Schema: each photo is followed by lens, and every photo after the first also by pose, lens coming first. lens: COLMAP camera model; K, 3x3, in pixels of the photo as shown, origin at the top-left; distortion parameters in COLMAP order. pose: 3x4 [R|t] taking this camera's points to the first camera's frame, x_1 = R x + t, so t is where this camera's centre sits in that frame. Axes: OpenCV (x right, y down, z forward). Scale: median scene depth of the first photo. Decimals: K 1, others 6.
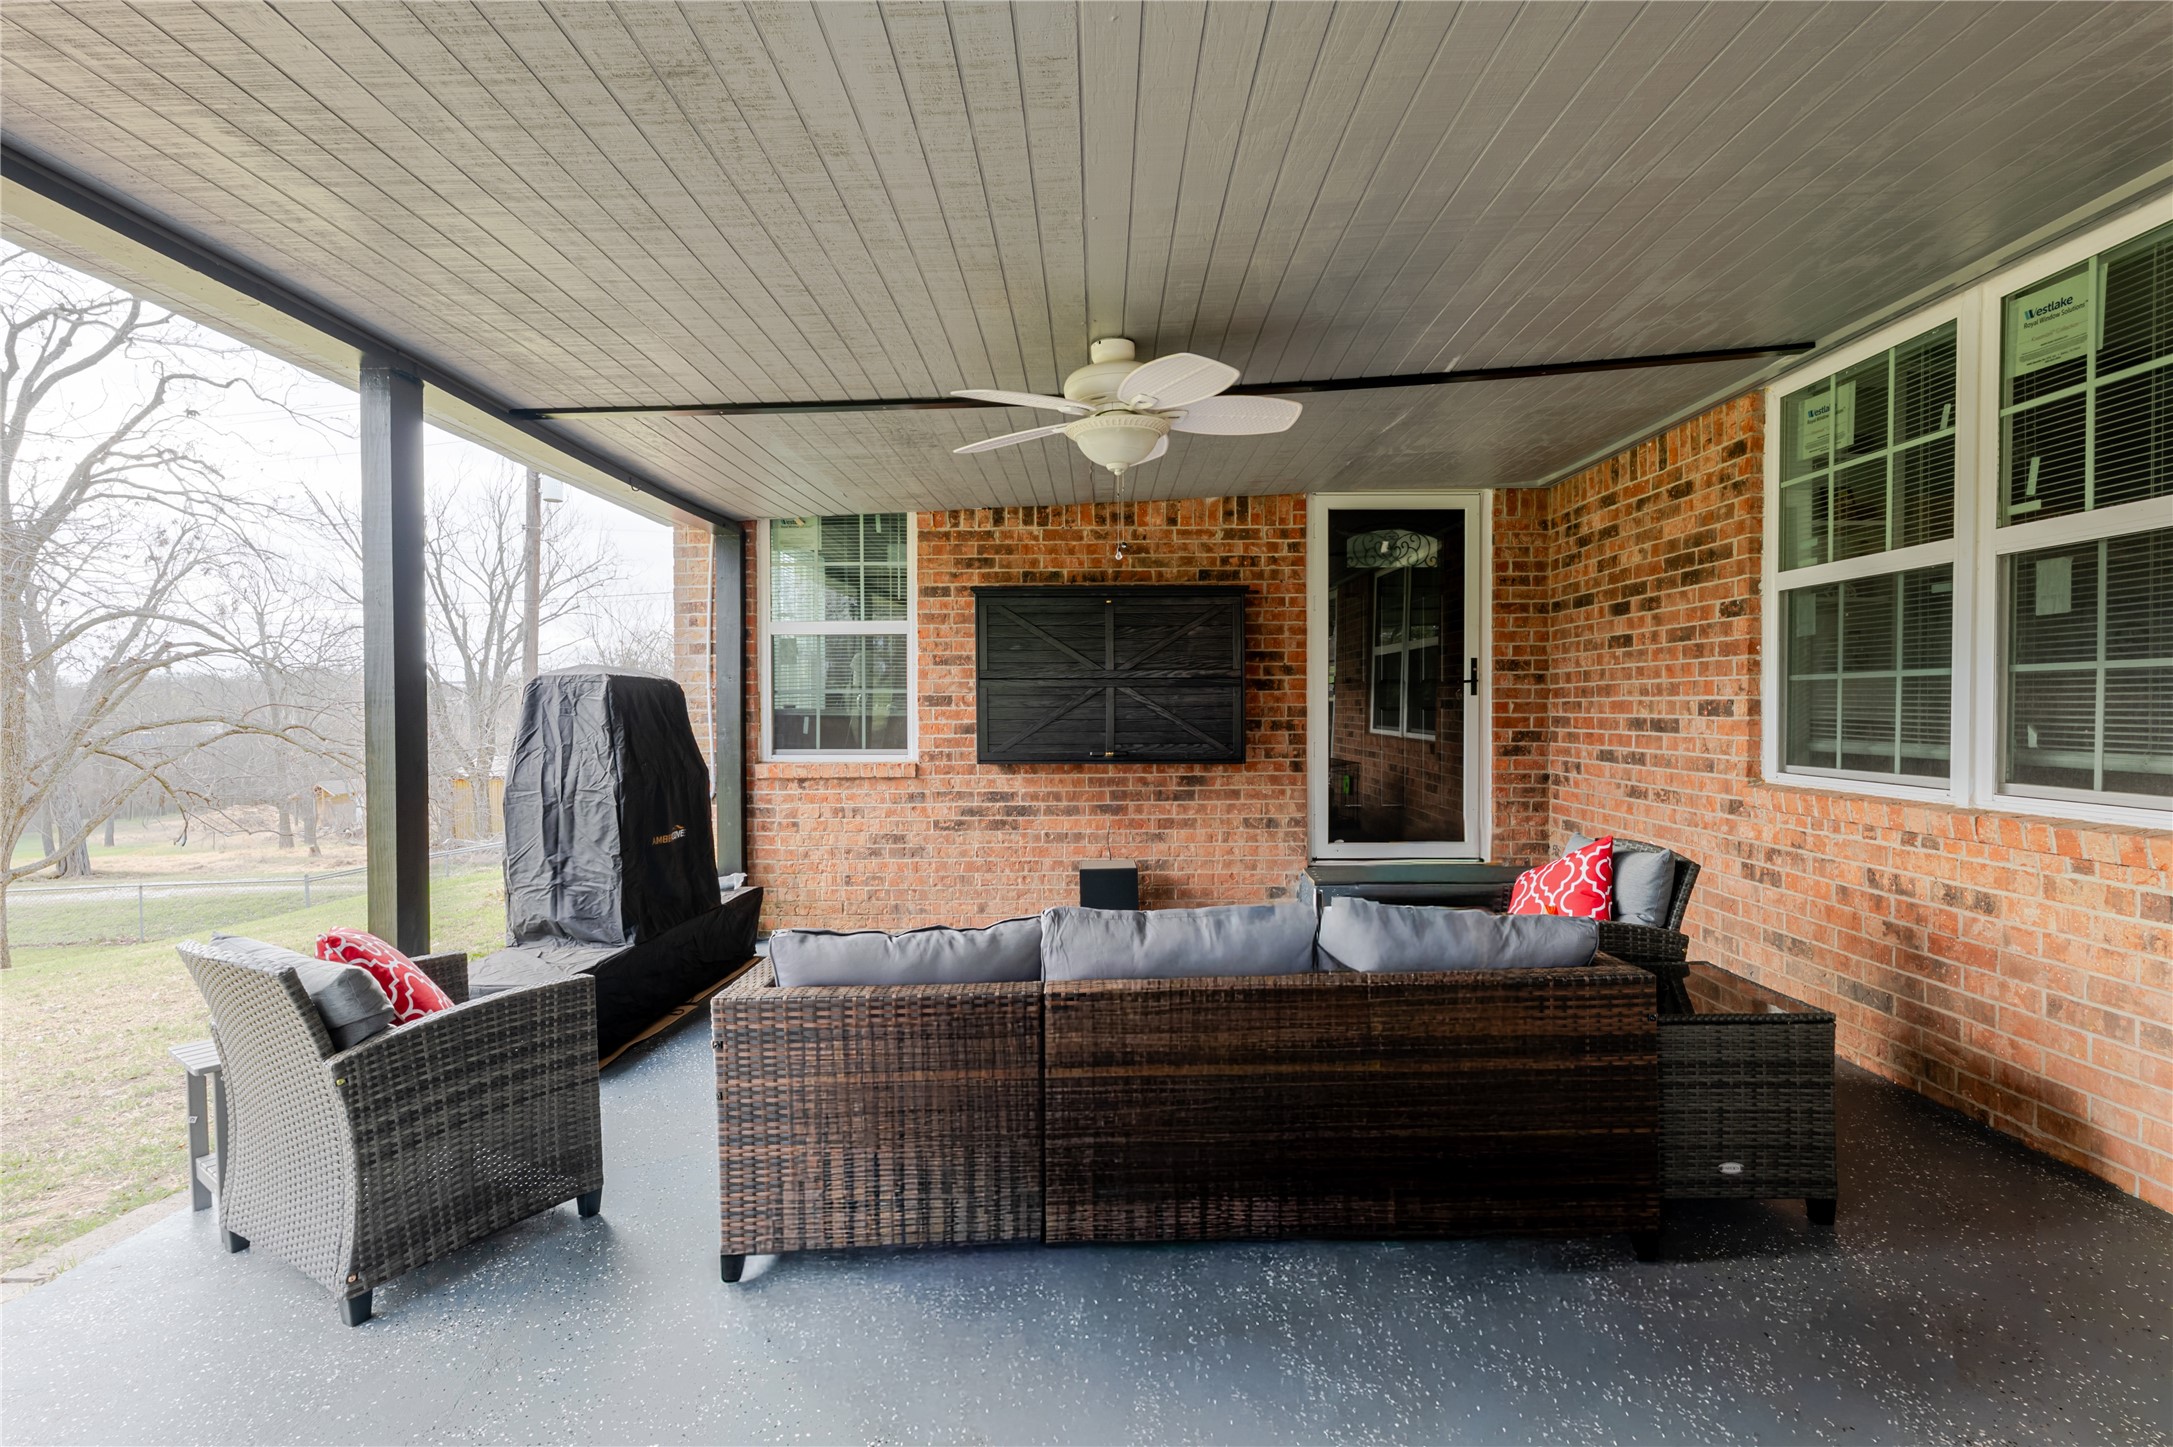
lens RADIAL K [[1006.6, 0, 1090.0], [0, 1006.6, 725.3], [0, 0, 1]] dist [0.003929, 0.002751]
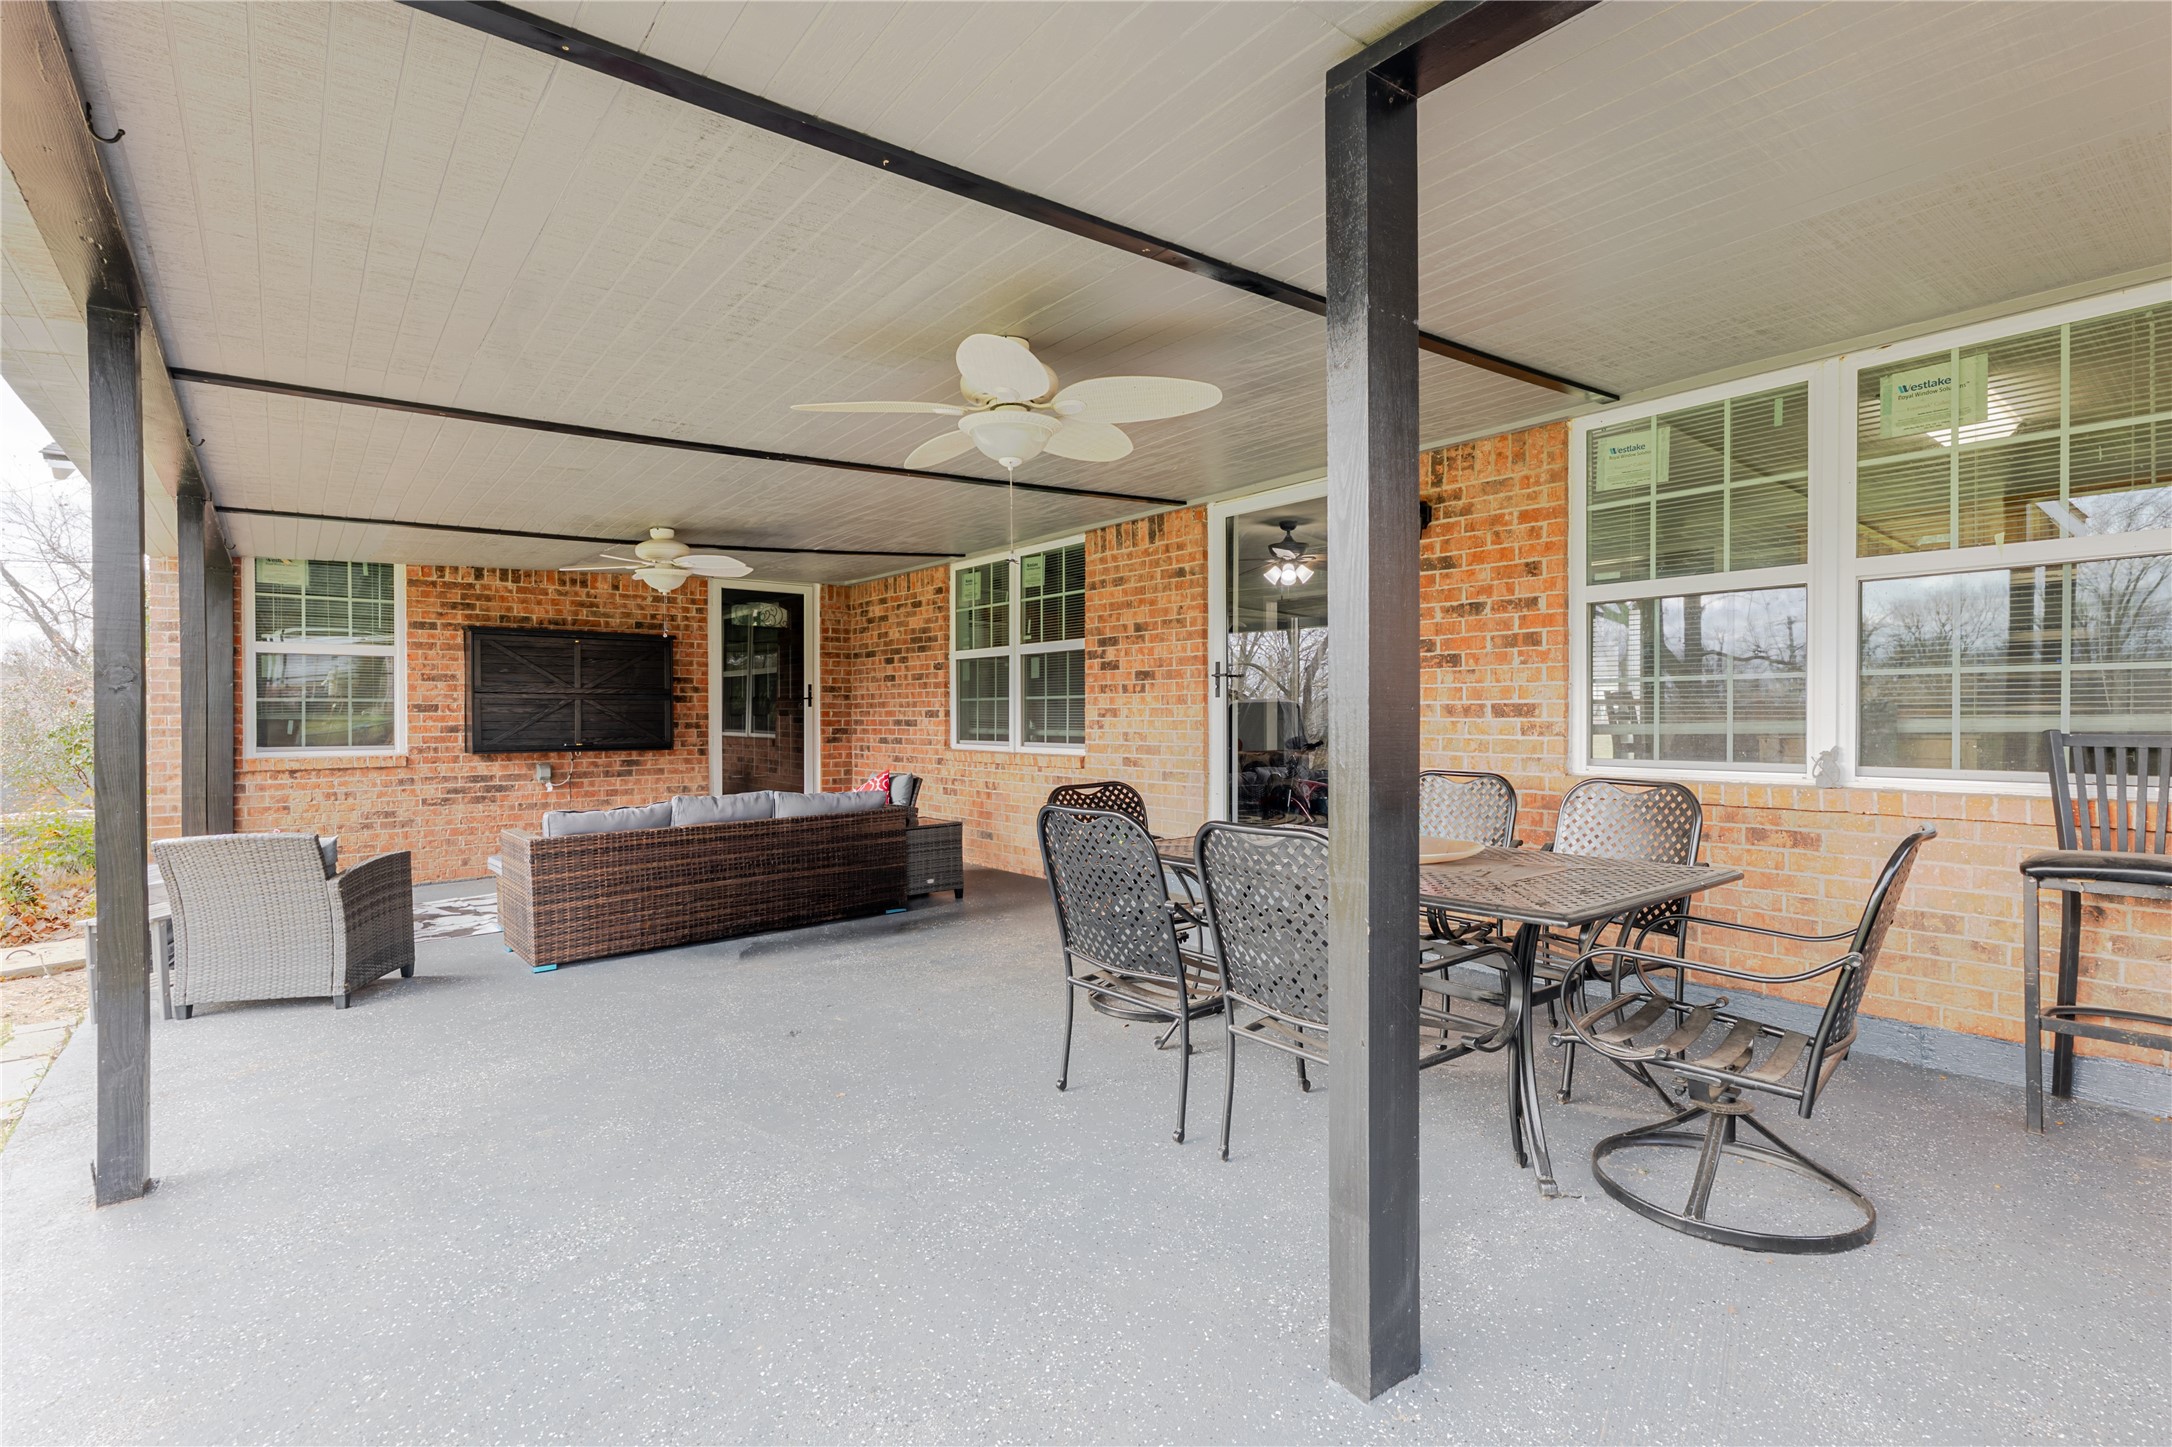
lens RADIAL K [[1006.1, 0, 1086.2], [0, 1006.1, 723.4], [0, 0, 1]] dist [0.003929, 0.002751]
pose [[0.776160, -0.003299, 0.630527, -0.315695], [0.011163, 0.999901, -0.008509, 0.017005], [-0.630437, 0.013643, 0.776121, -0.580996]]
